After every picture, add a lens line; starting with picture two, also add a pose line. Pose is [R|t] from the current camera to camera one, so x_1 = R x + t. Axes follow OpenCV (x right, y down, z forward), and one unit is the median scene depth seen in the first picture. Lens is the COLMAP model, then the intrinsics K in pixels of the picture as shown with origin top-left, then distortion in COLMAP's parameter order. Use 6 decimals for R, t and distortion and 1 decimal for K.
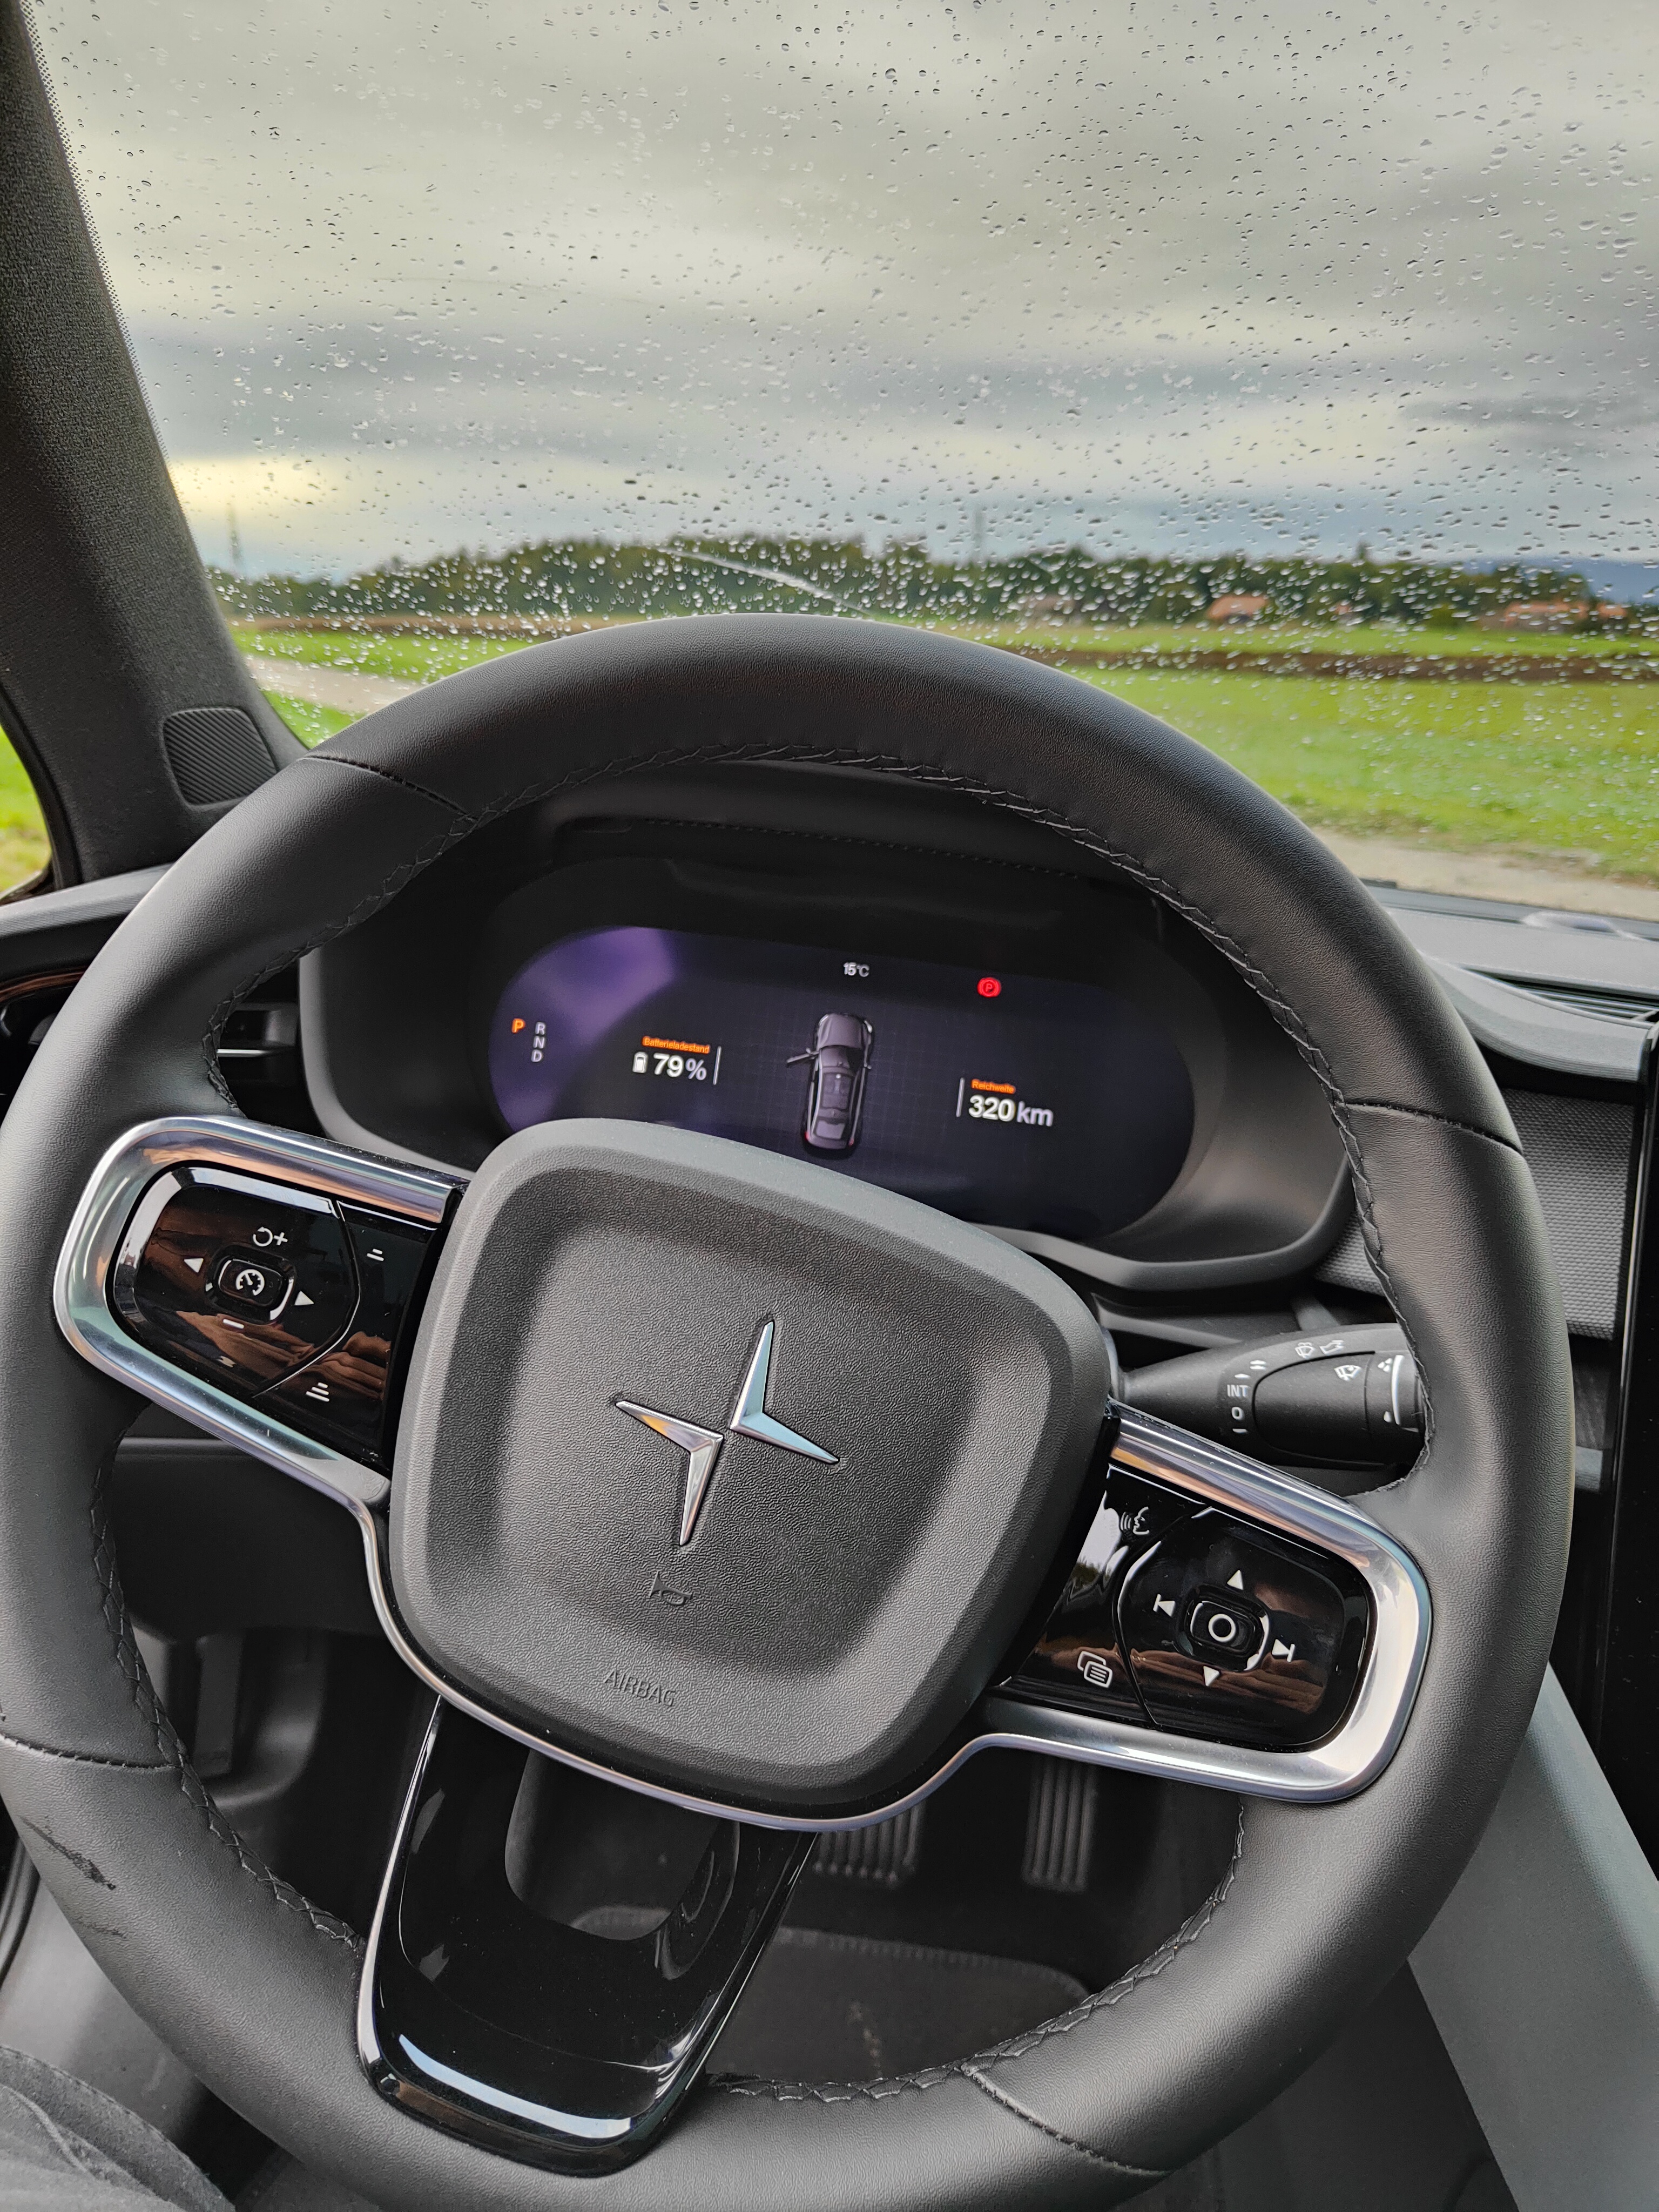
lens RADIAL K [[1590.8, 0, 829.5], [0, 1590.8, 1106.0], [0, 0, 1]] dist [-0.003586, -0.003142]
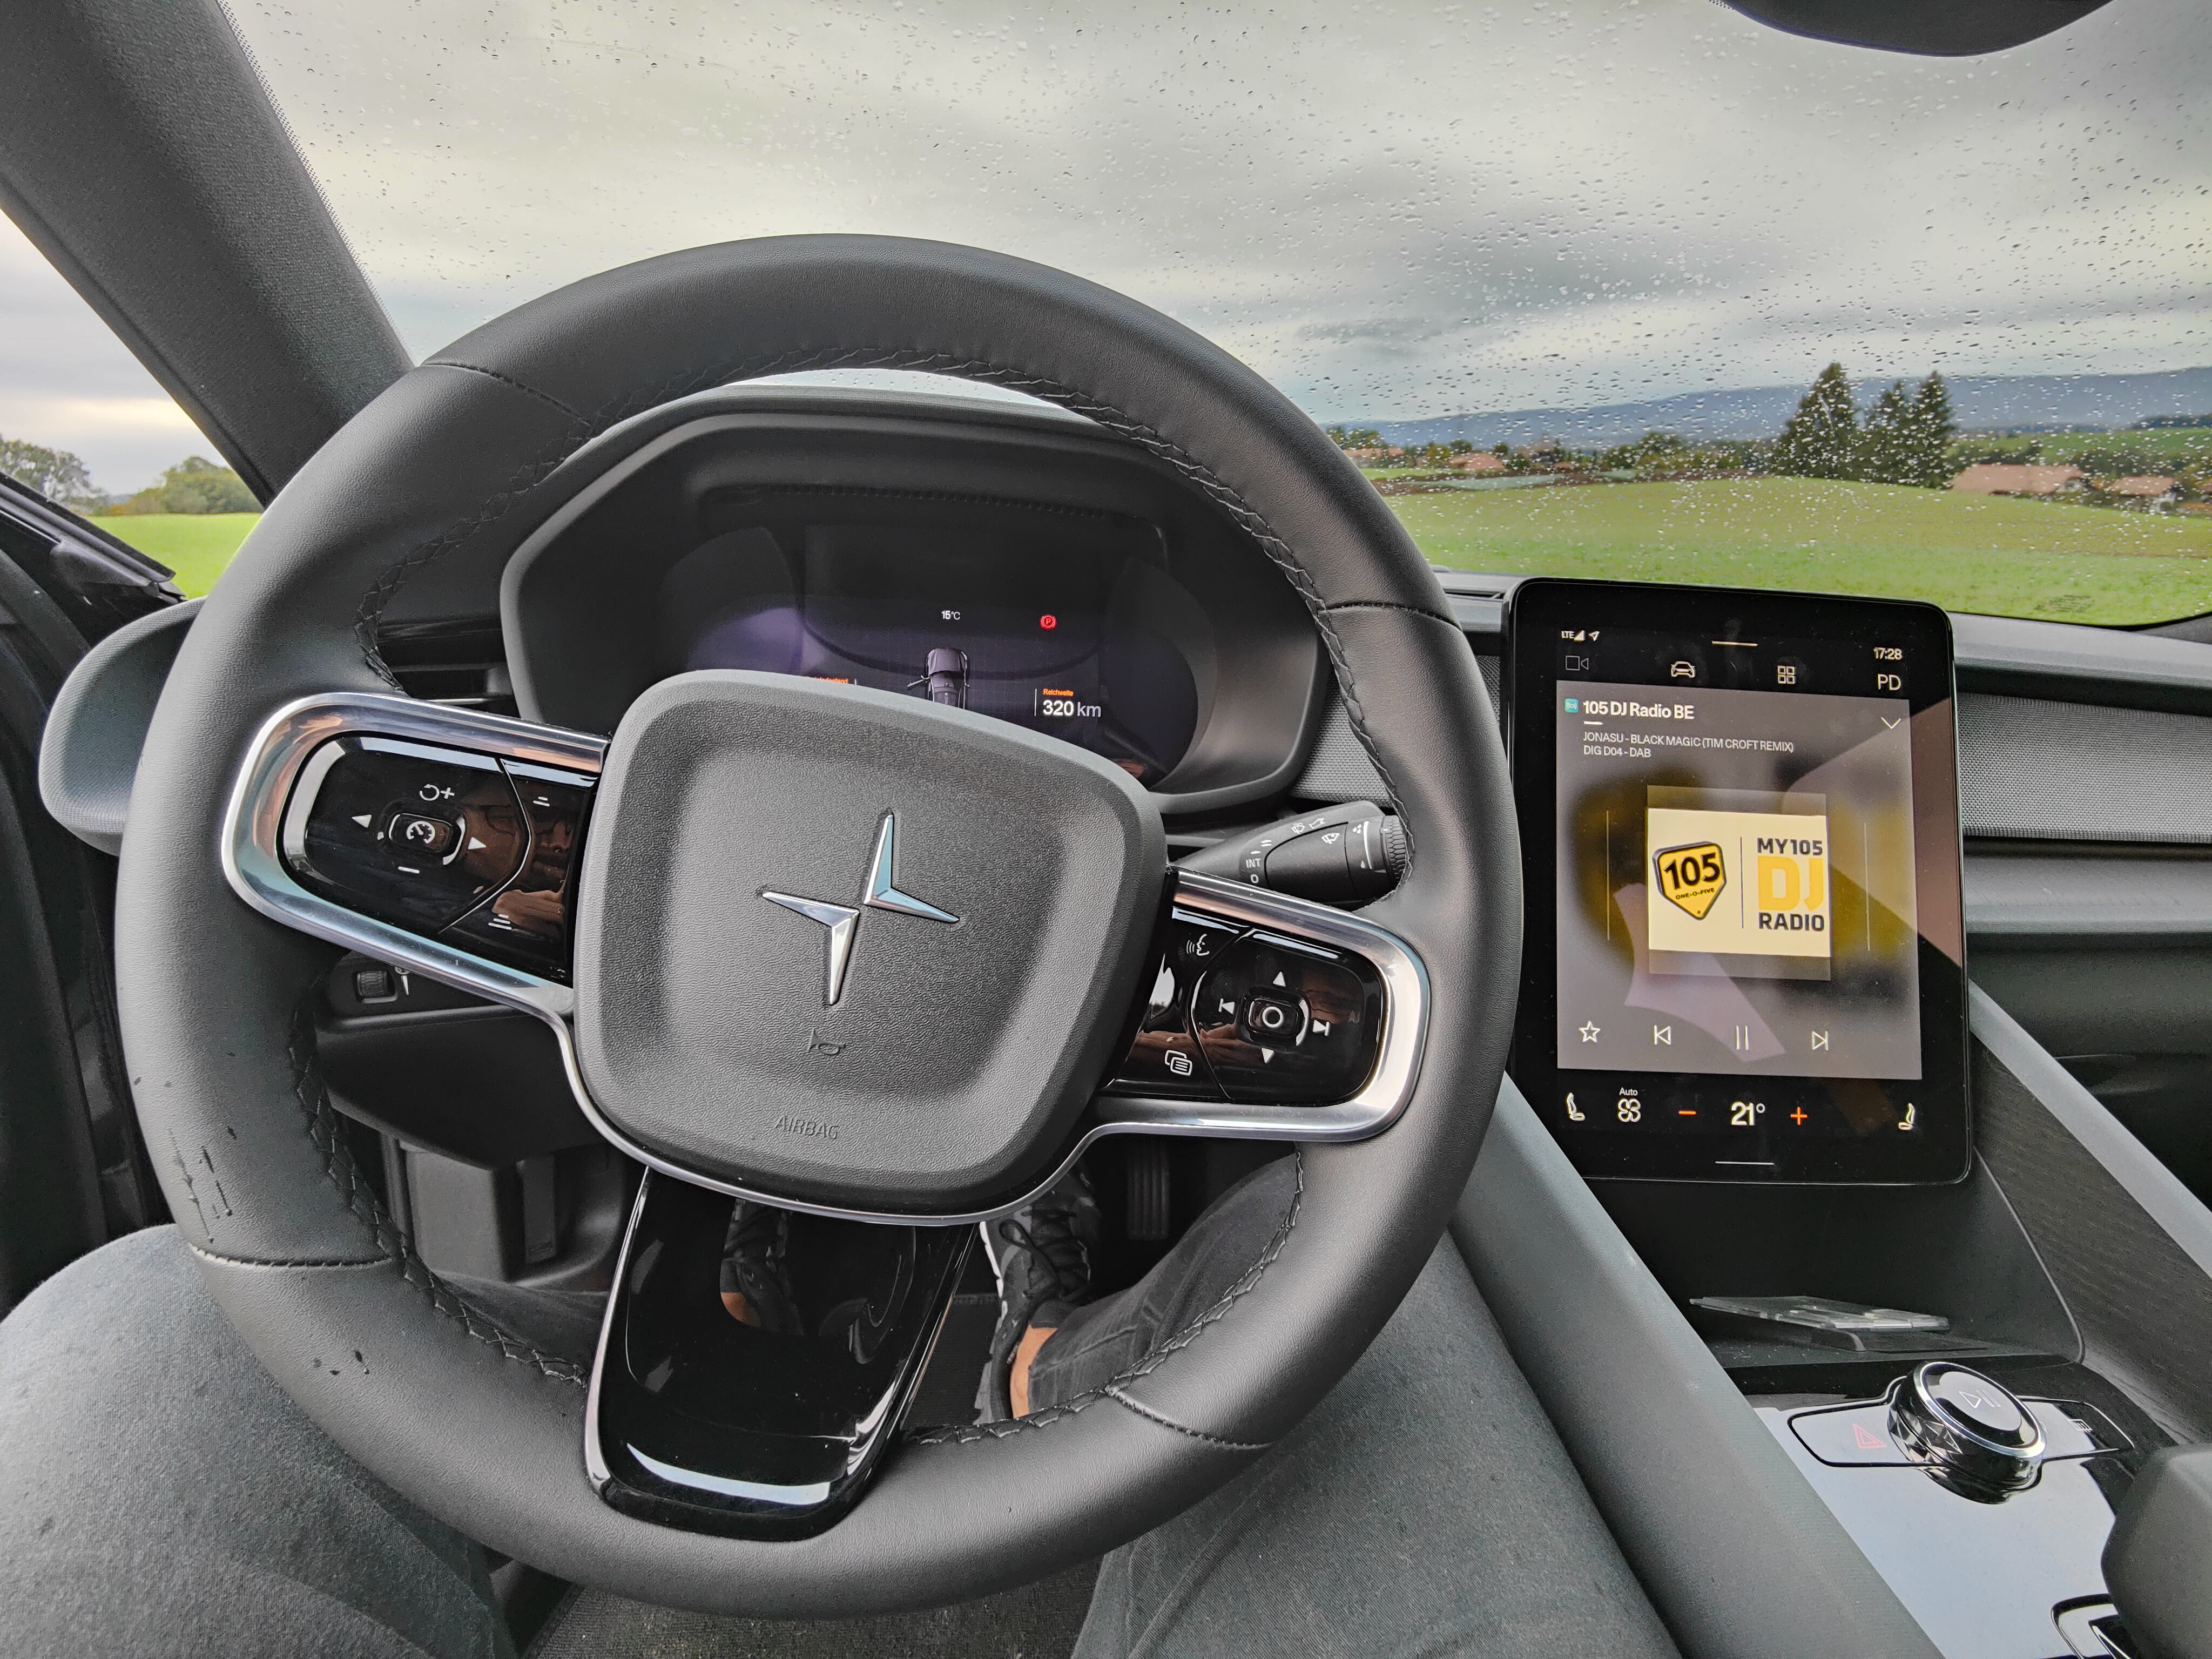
lens RADIAL K [[966.7, 0, 1106.0], [0, 966.7, 829.5], [0, 0, 1]] dist [0.037150, -0.031232]
pose [[0.984623, -0.100533, 0.142866, 0.017385], [0.093438, 0.994074, 0.055552, 0.119548], [-0.147604, -0.041349, 0.988182, 0.247920]]
